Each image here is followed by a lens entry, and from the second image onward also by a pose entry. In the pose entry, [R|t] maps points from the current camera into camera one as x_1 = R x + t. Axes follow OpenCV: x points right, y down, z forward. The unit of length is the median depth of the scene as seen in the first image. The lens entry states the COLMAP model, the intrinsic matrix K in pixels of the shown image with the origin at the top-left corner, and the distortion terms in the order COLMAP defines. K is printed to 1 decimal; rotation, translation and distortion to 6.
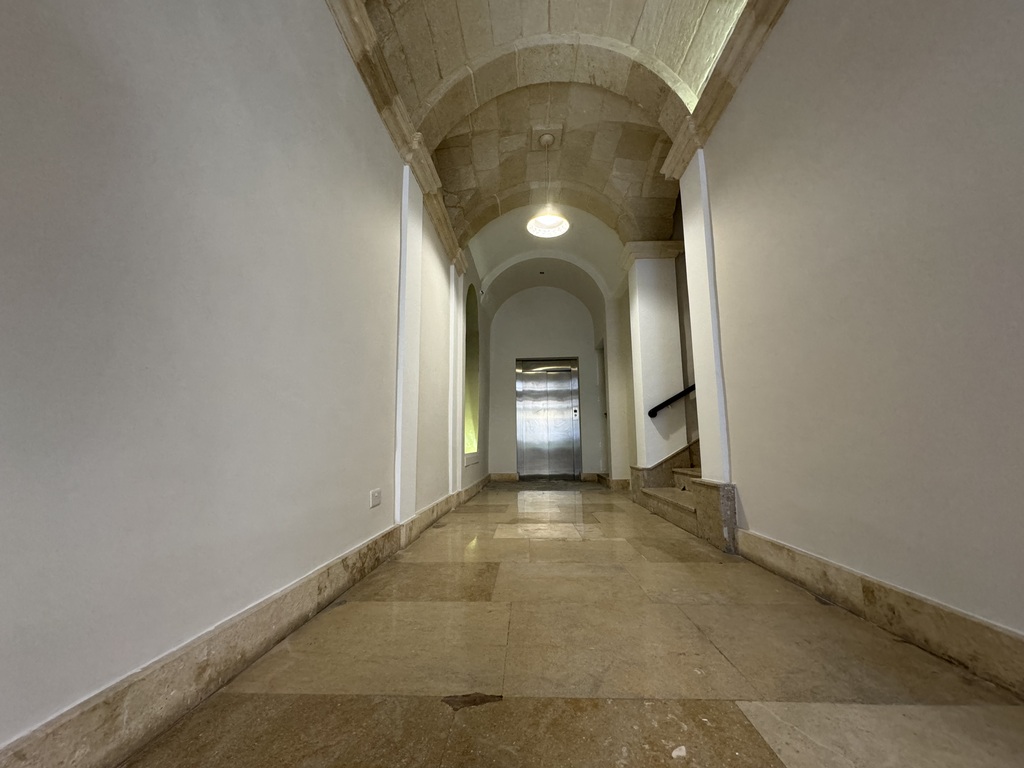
lens RADIAL K [[407.3, 0, 509.3], [0, 407.3, 385.5], [0, 0, 1]] dist [-0.000213, -0.000251]
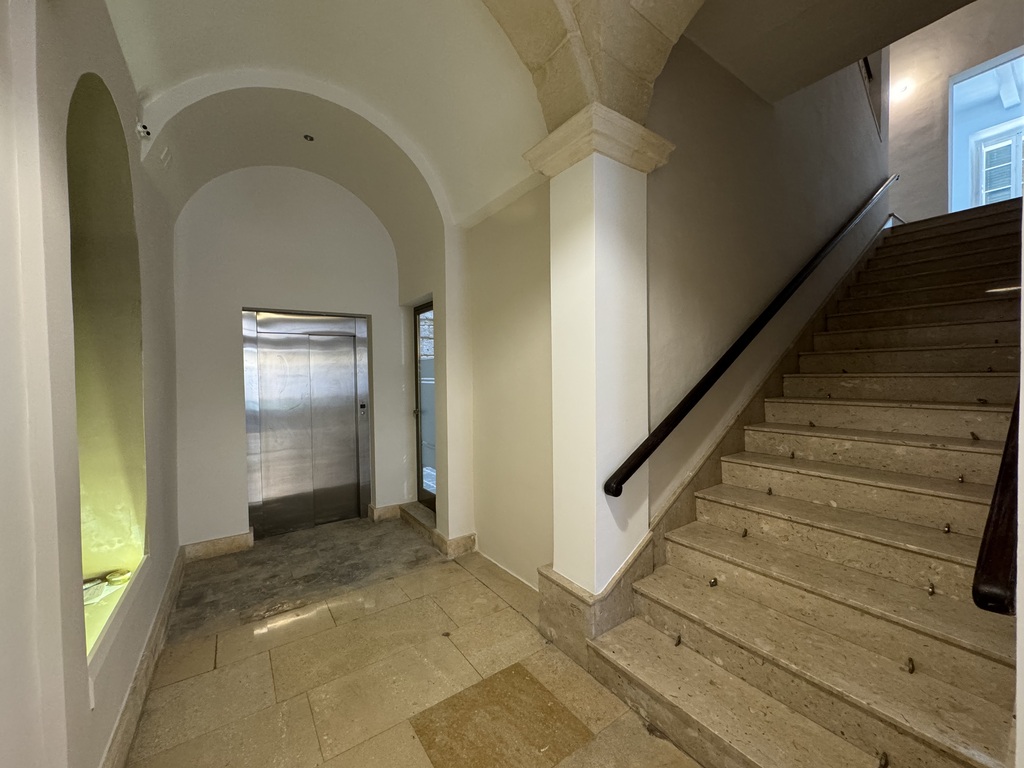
lens RADIAL K [[407.3, 0, 516.6], [0, 407.3, 391.6], [0, 0, 1]] dist [-0.000213, -0.000251]
pose [[0.794595, -0.014939, 0.606956, -0.024435], [-0.085515, 0.986978, 0.136244, -0.065138], [-0.601088, -0.160163, 0.782970, 0.448043]]
